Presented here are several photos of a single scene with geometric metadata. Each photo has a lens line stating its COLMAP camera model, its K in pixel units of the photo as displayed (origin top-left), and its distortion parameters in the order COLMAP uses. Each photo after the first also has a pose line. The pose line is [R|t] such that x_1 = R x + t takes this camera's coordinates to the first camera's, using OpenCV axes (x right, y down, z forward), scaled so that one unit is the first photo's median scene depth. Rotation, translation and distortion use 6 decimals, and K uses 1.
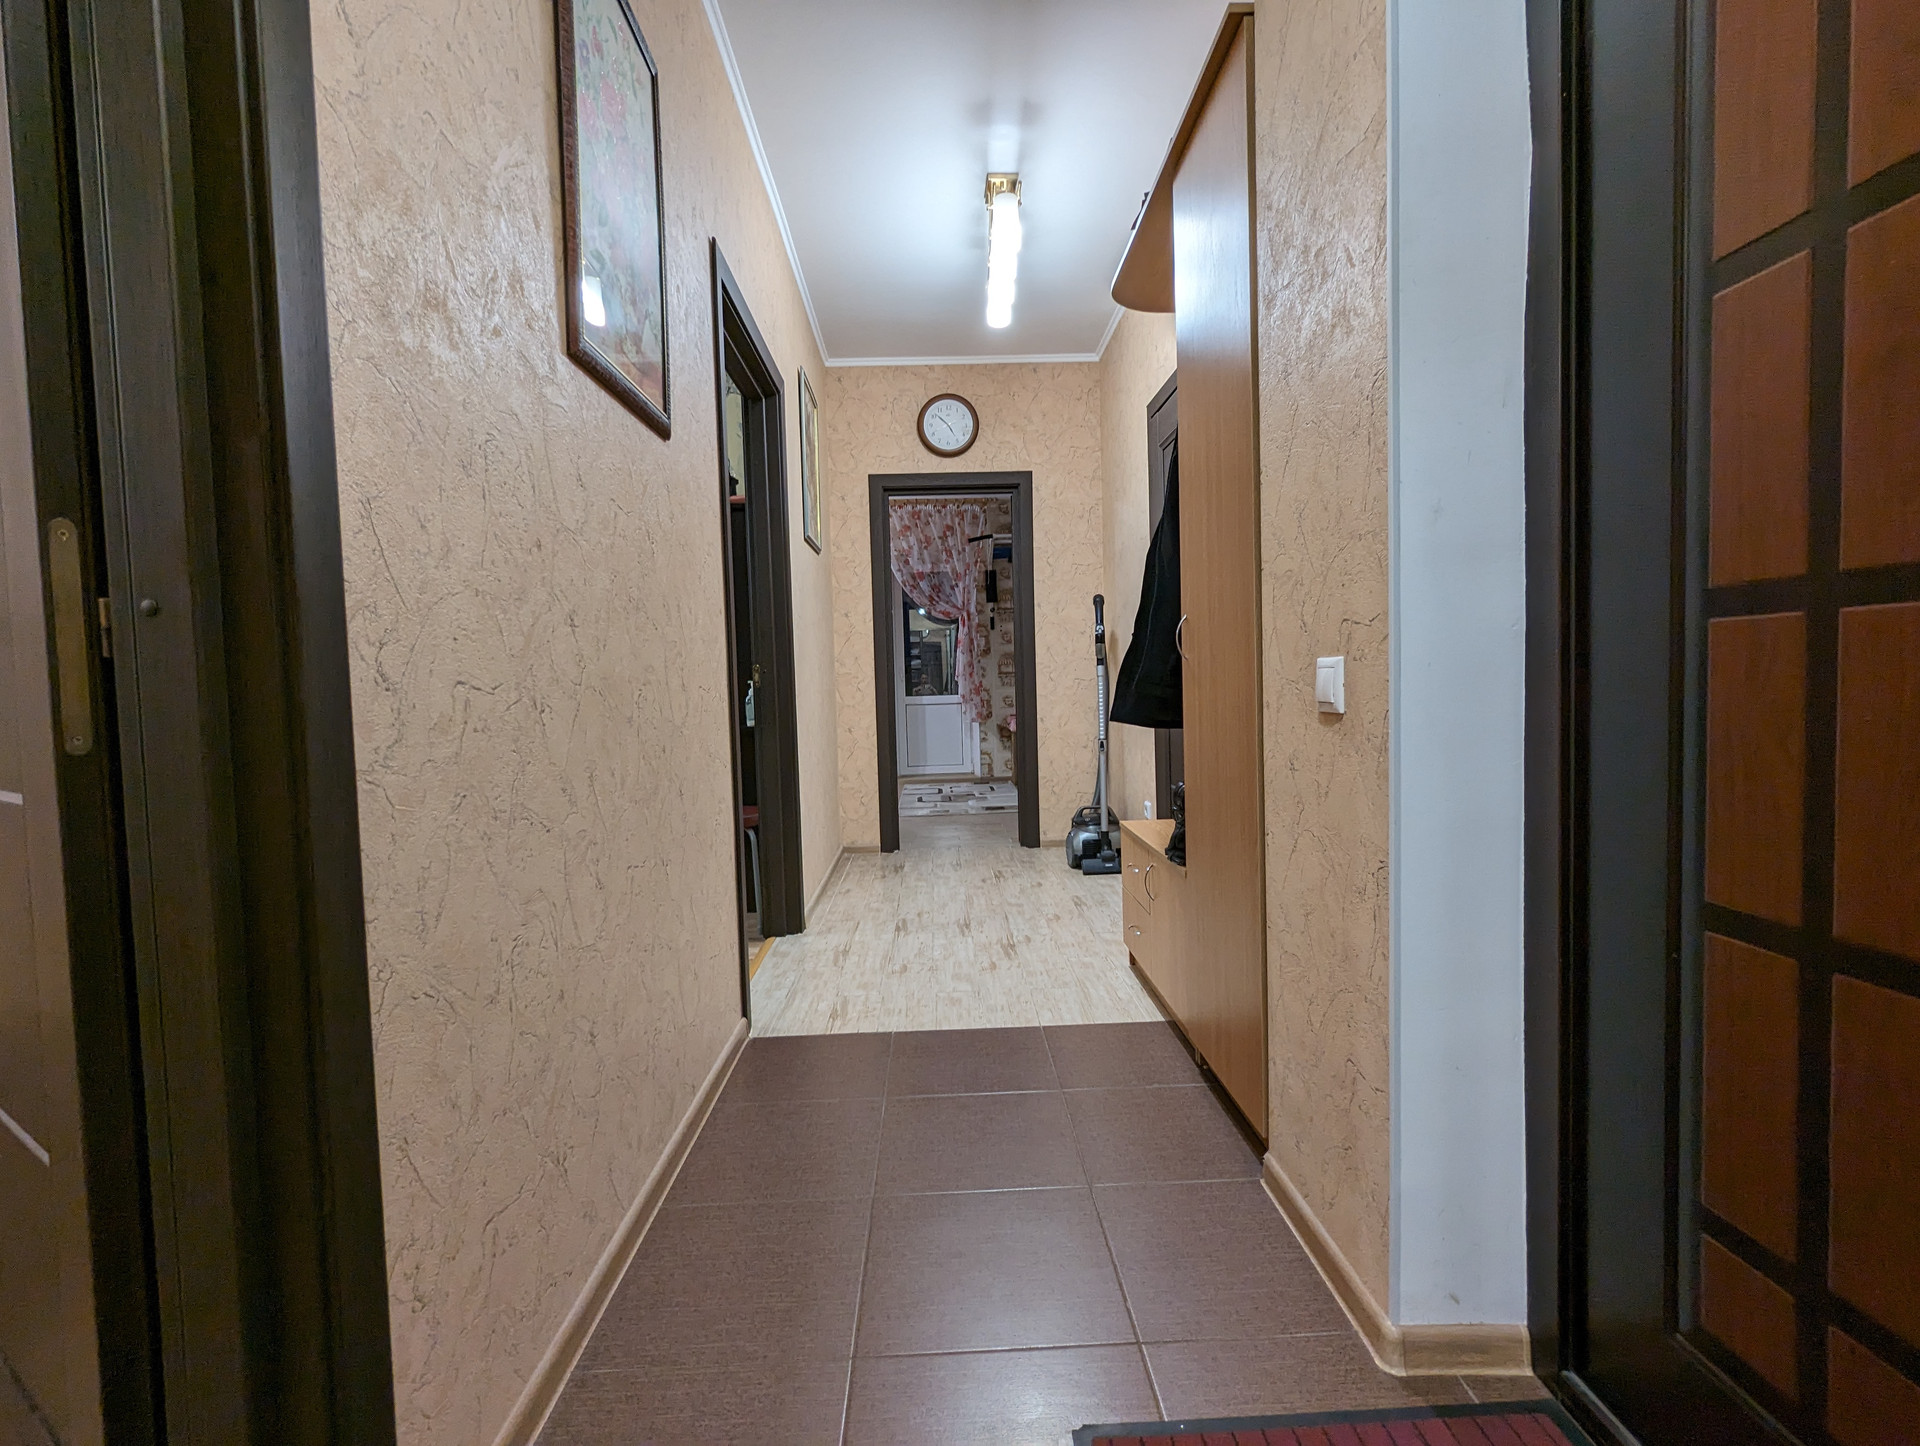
lens RADIAL K [[910.3, 0, 955.5], [0, 910.3, 725.0], [0, 0, 1]] dist [0.001038, -0.000517]
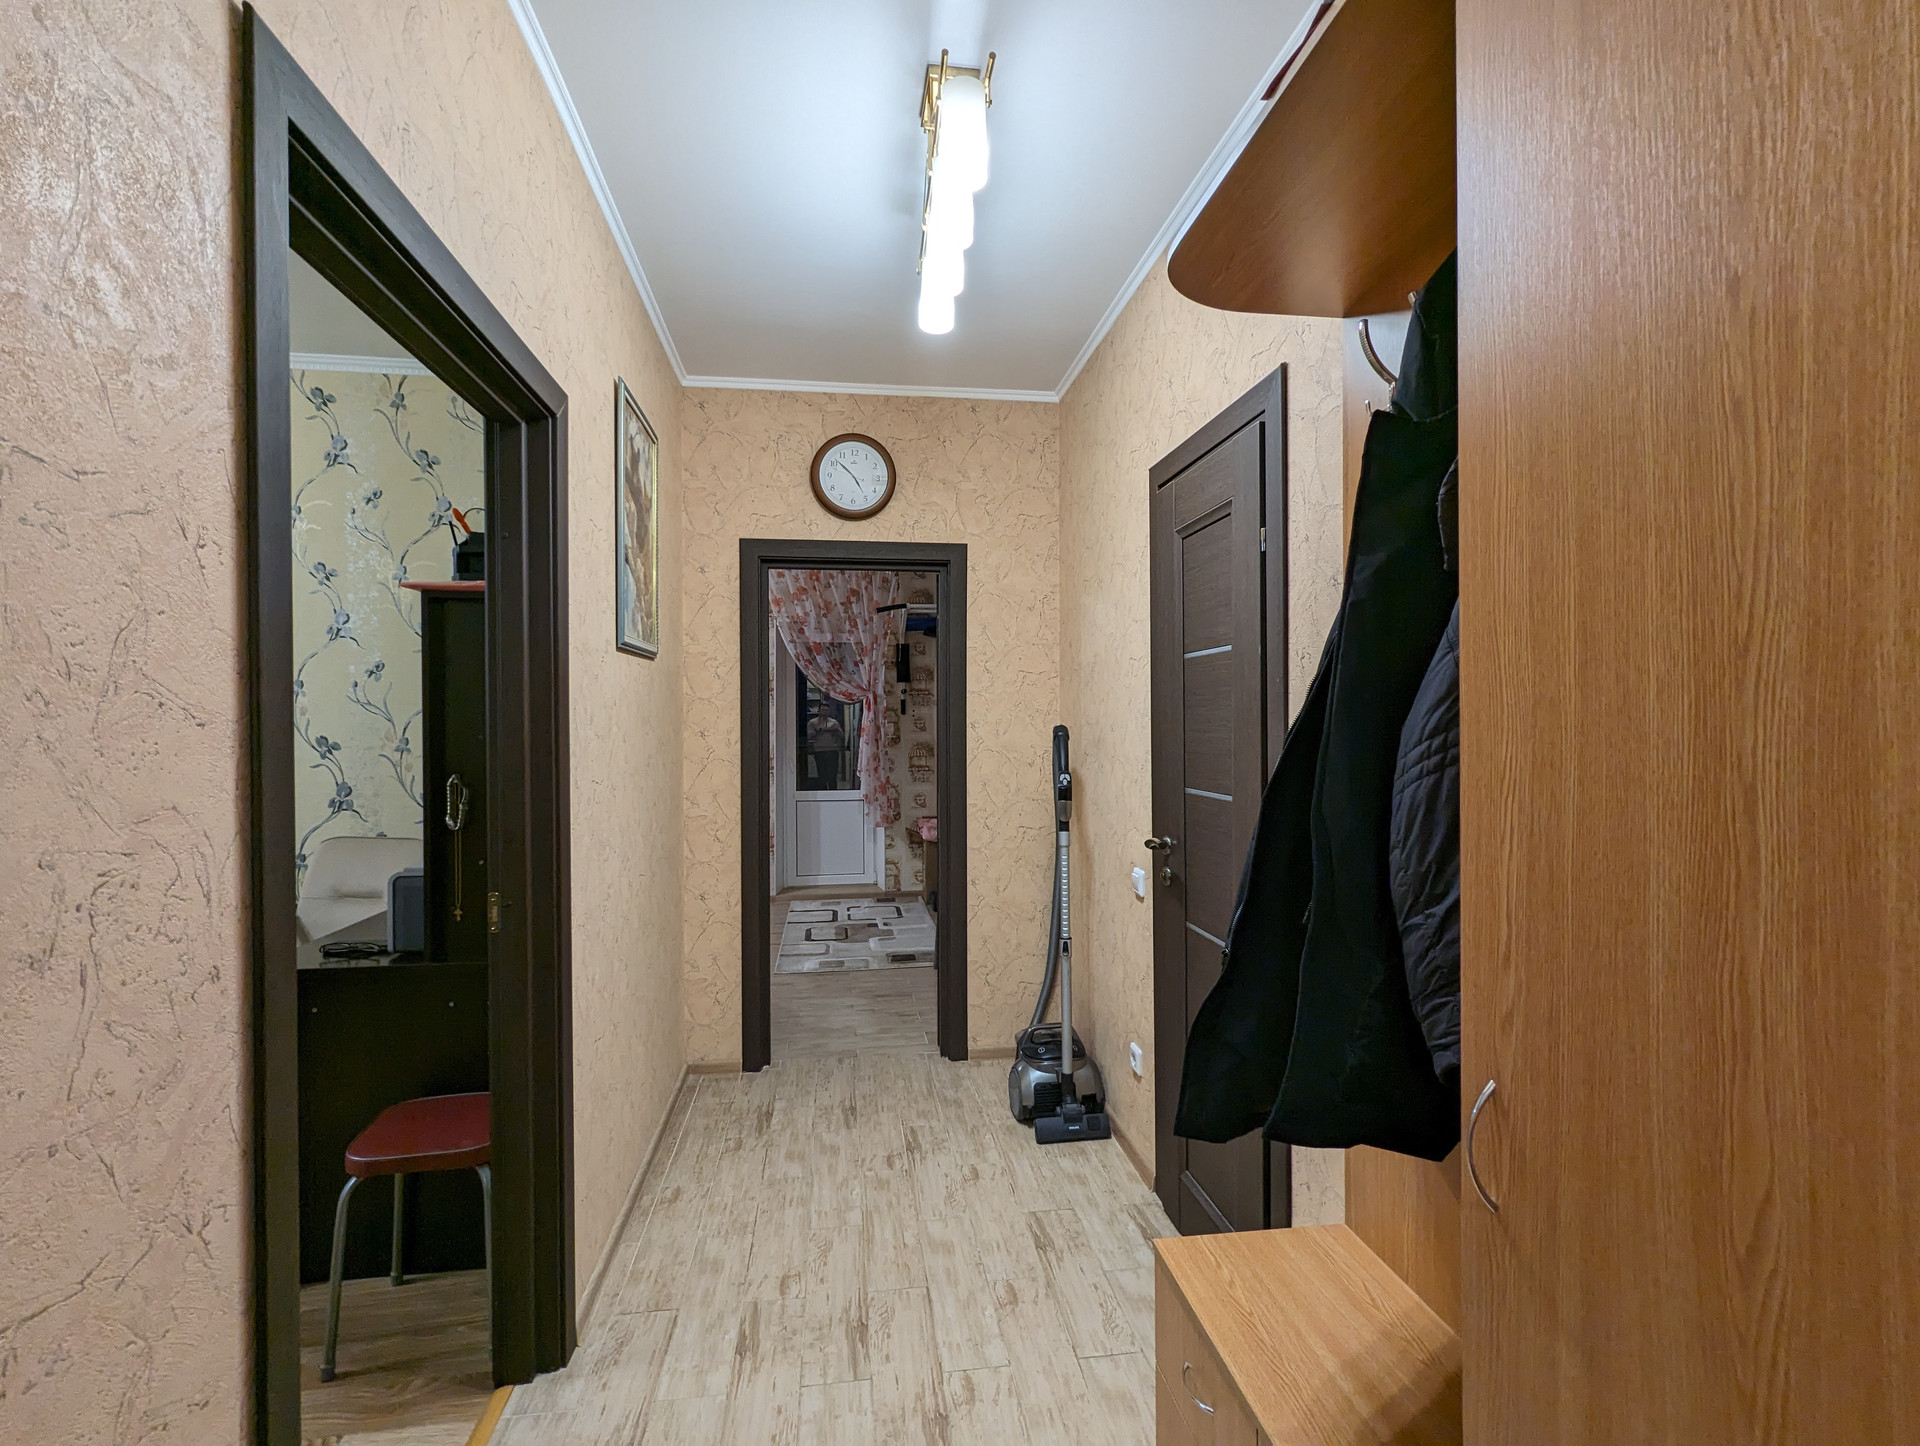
lens RADIAL K [[910.3, 0, 955.5], [0, 910.3, 725.0], [0, 0, 1]] dist [0.001038, -0.000517]
pose [[0.994162, 0.023779, 0.105243, 0.000966], [-0.019343, 0.998889, -0.042976, -0.102339], [-0.106148, 0.040689, 0.993517, 0.279758]]
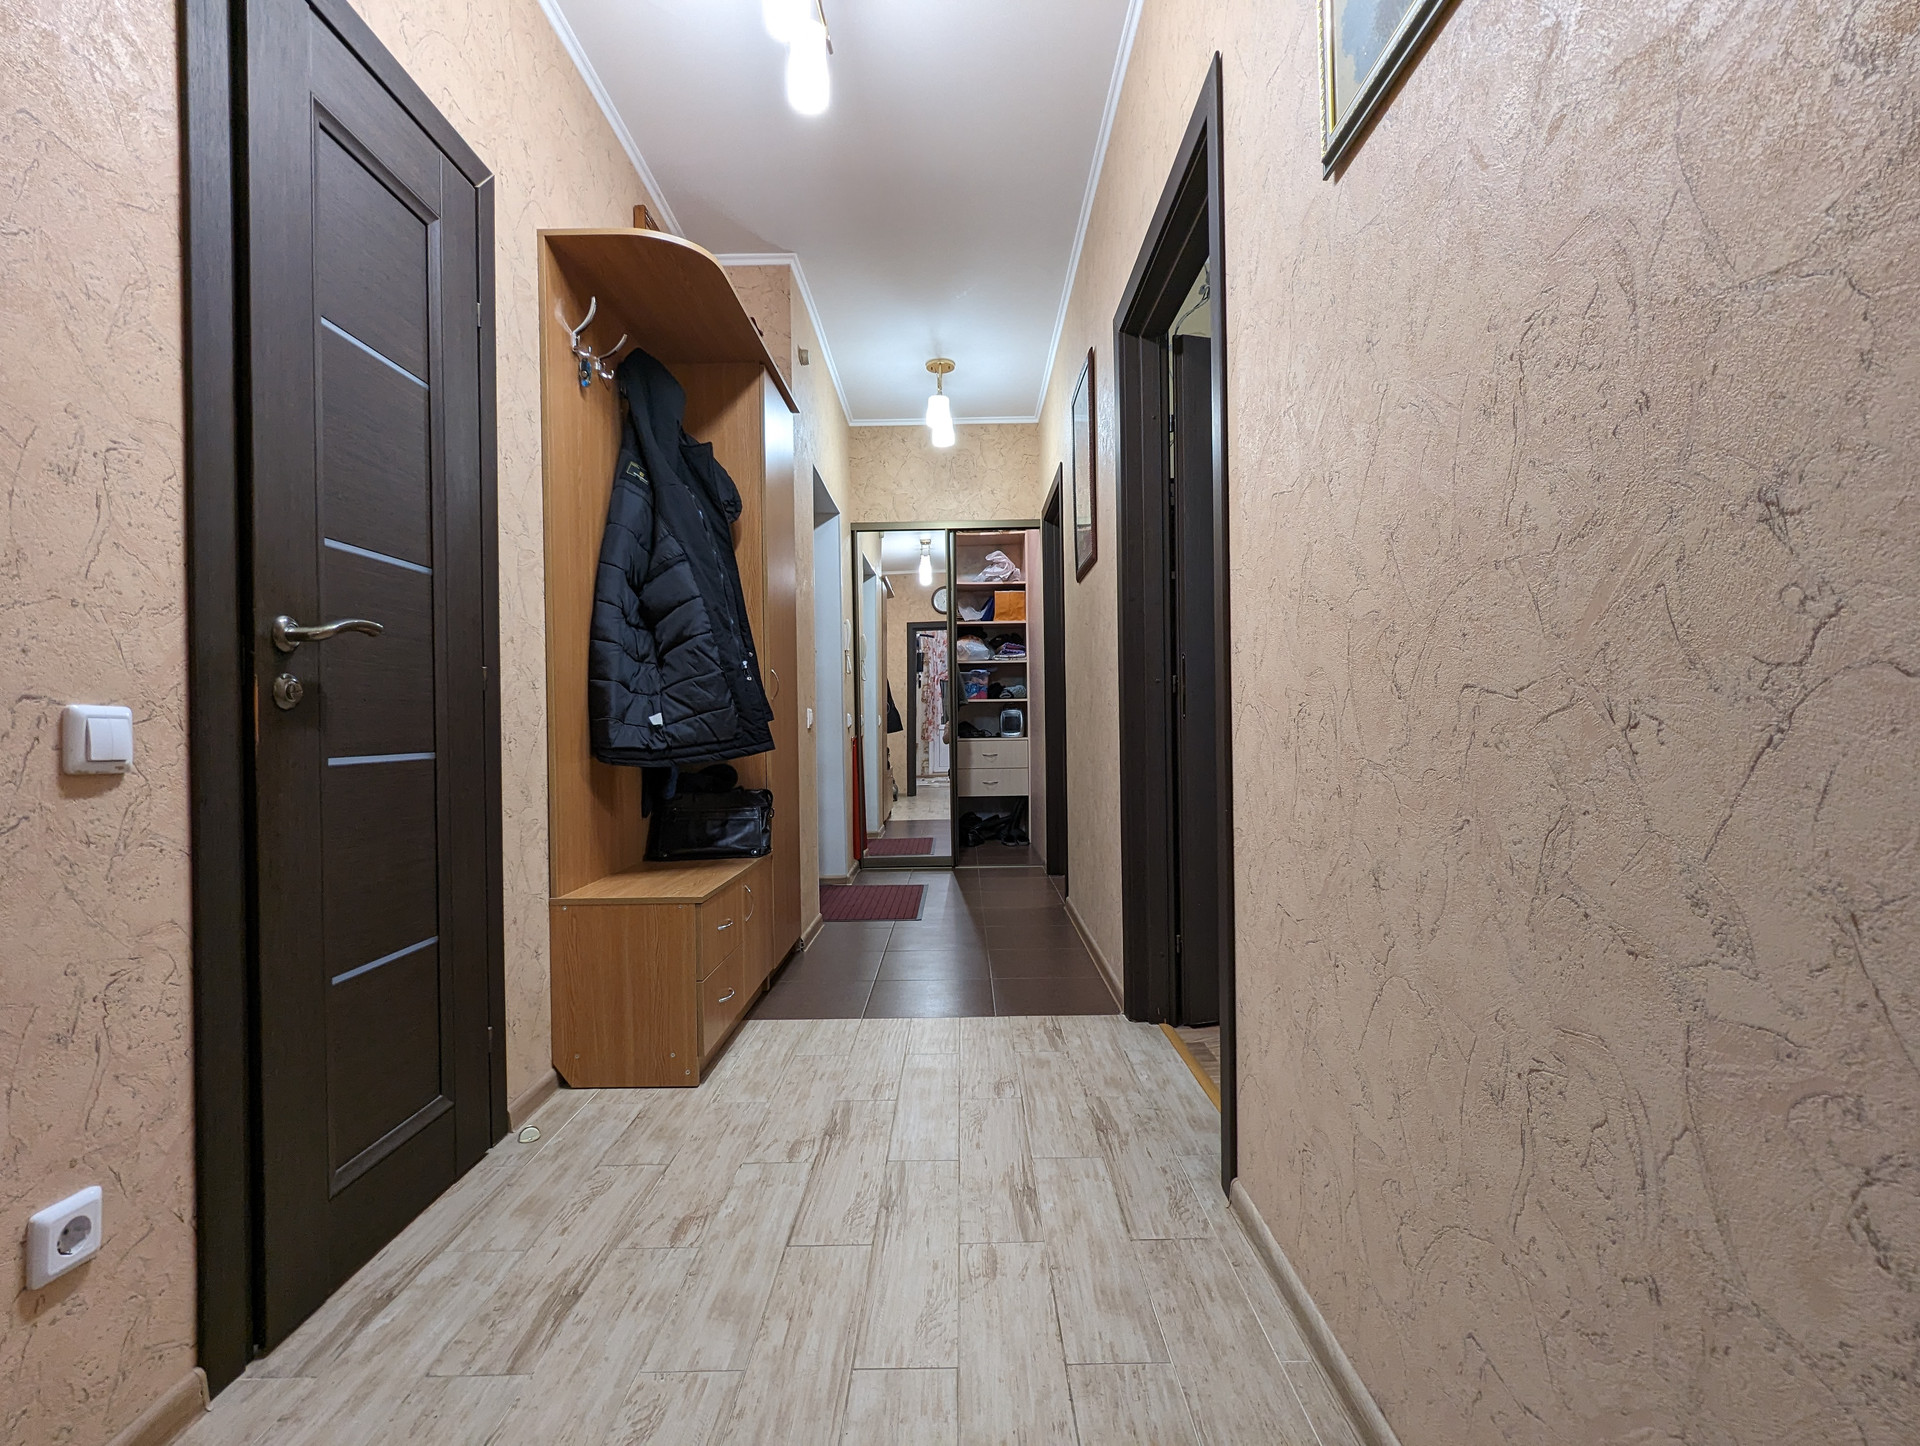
lens RADIAL K [[910.3, 0, 955.5], [0, 910.3, 725.0], [0, 0, 1]] dist [0.001038, -0.000517]
pose [[-0.998709, 0.041279, 0.029602, -0.033601], [0.042641, 0.997986, 0.046965, -0.037070], [-0.027604, 0.048166, -0.998458, 1.037505]]
